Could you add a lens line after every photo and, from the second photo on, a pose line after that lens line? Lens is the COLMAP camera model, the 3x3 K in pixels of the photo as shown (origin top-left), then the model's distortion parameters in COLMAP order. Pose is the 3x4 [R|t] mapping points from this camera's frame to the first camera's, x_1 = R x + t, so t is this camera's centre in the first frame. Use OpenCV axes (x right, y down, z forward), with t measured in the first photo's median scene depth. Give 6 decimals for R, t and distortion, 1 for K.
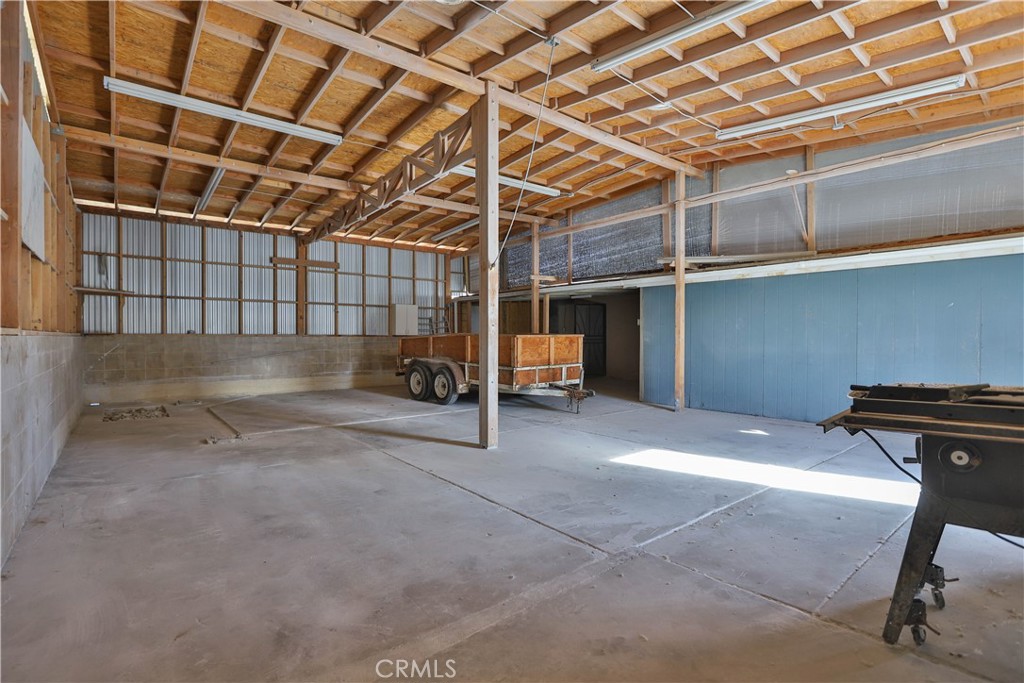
lens RADIAL K [[483.6, 0, 512.0], [0, 483.6, 341.5], [0, 0, 1]] dist [-0.032750, 0.000541]
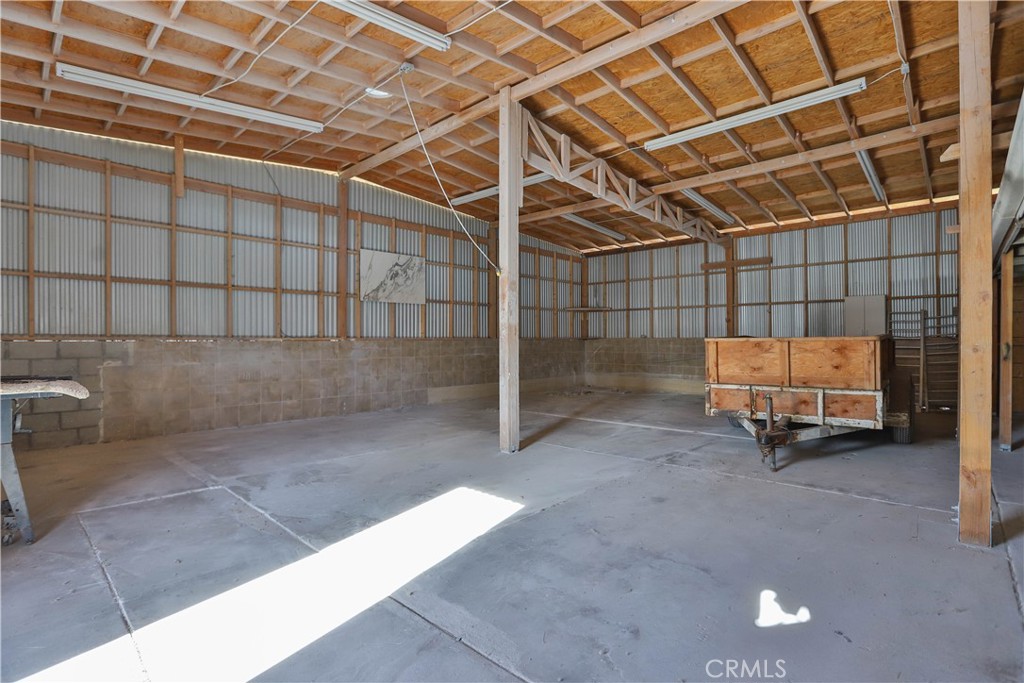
lens RADIAL K [[483.6, 0, 512.0], [0, 483.6, 341.5], [0, 0, 1]] dist [-0.032750, 0.000541]
pose [[0.151665, 0.002773, -0.988428, 0.571178], [-0.011264, 0.999936, 0.001077, -0.004774], [0.988368, 0.010970, 0.151686, 0.520432]]
